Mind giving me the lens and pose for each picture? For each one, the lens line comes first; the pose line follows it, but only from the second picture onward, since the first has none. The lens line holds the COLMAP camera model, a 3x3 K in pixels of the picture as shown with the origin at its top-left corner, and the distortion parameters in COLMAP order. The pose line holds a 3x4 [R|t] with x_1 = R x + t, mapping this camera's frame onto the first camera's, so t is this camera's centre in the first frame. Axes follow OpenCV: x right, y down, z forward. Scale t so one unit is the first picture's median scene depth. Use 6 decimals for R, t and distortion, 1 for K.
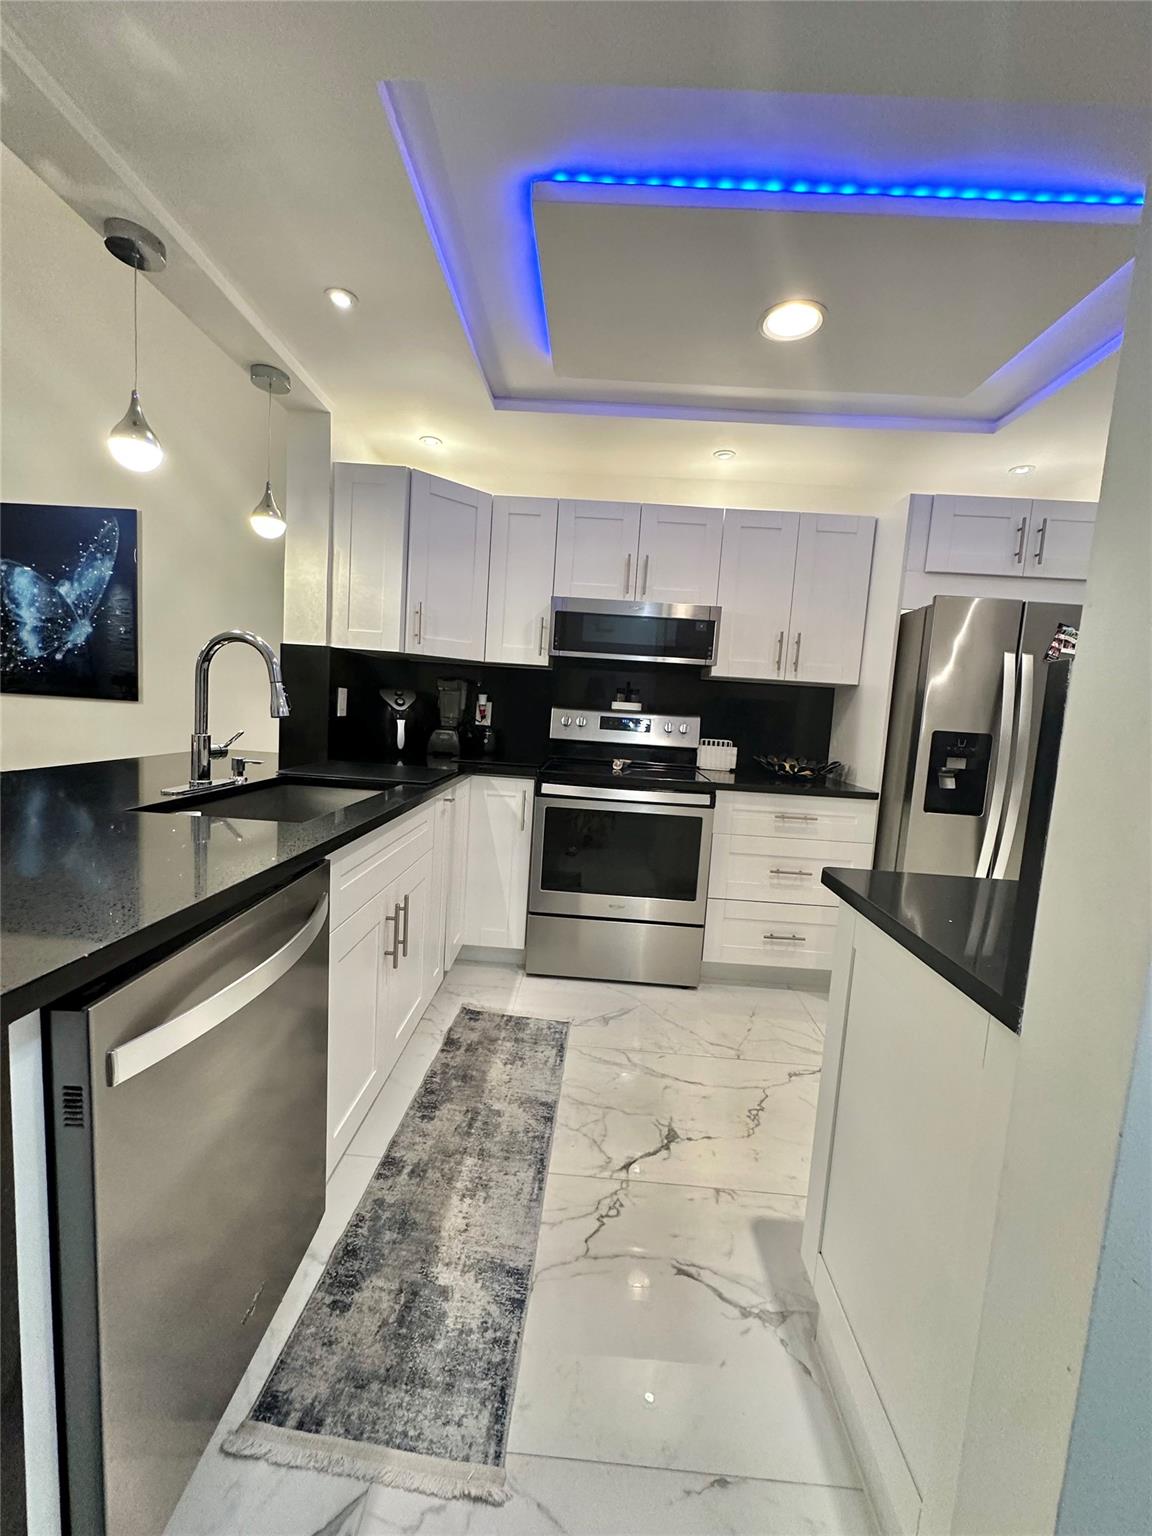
lens RADIAL K [[613.4, 0, 578.1], [0, 613.4, 766.4], [0, 0, 1]] dist [-0.007006, 0.000763]
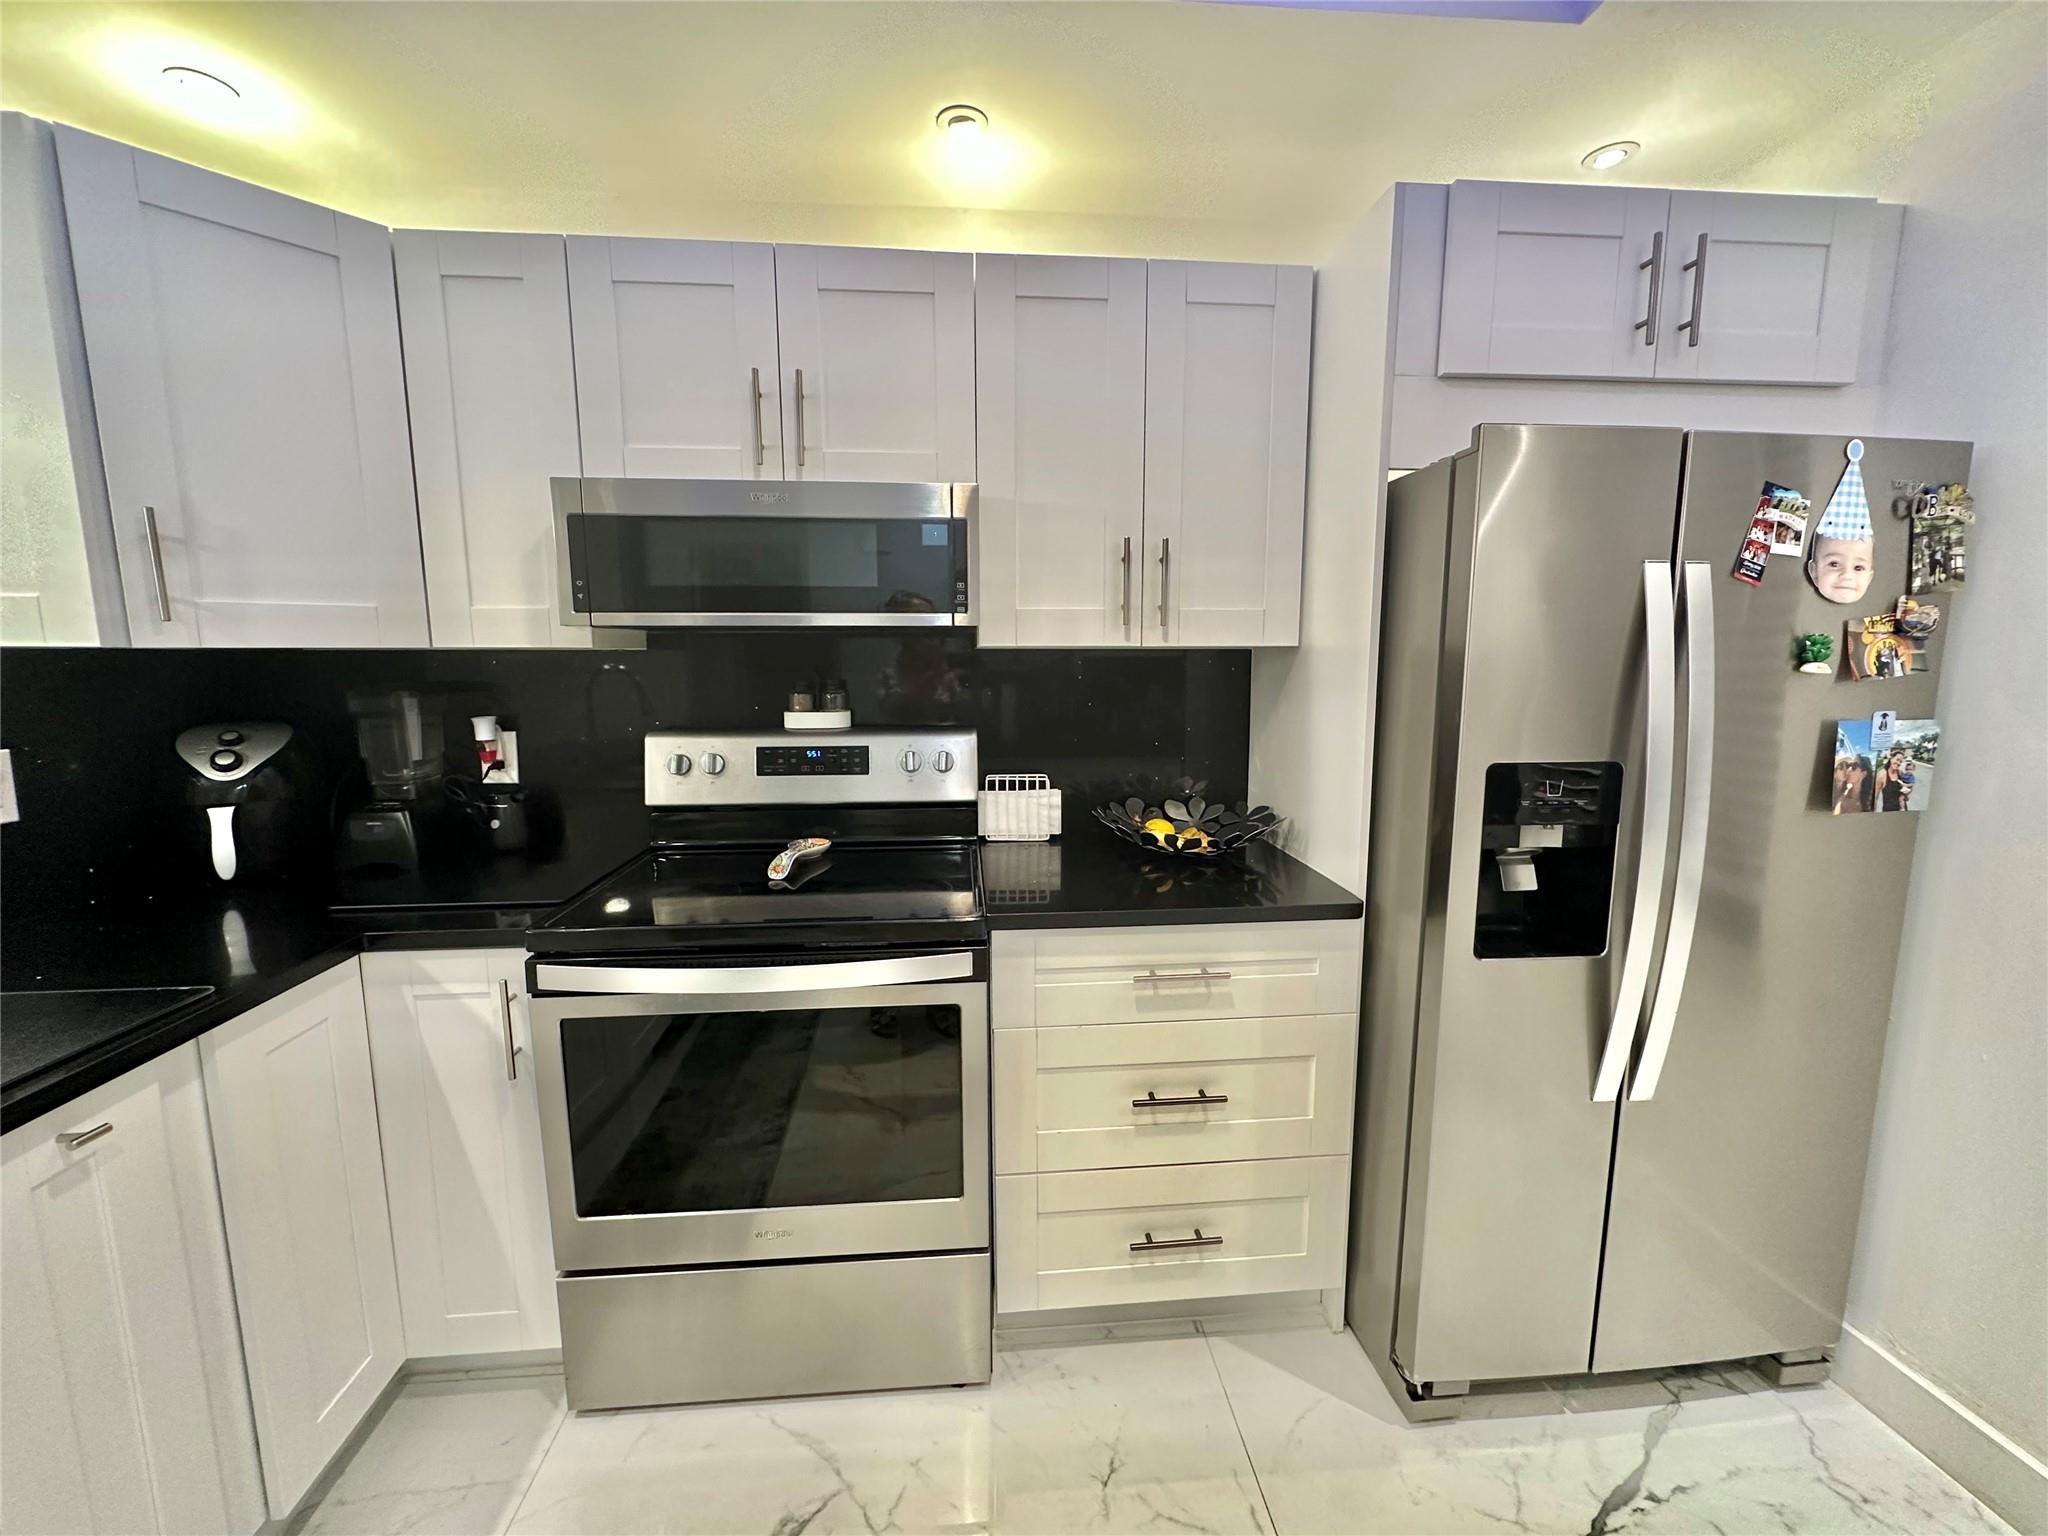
lens RADIAL K [[817.9, 0, 1027.2], [0, 817.9, 769.0], [0, 0, 1]] dist [-0.007006, 0.000763]
pose [[0.990028, -0.082200, 0.114398, 0.192210], [0.077118, 0.995858, 0.048165, -0.093785], [-0.117883, -0.038862, 0.992267, 0.445692]]
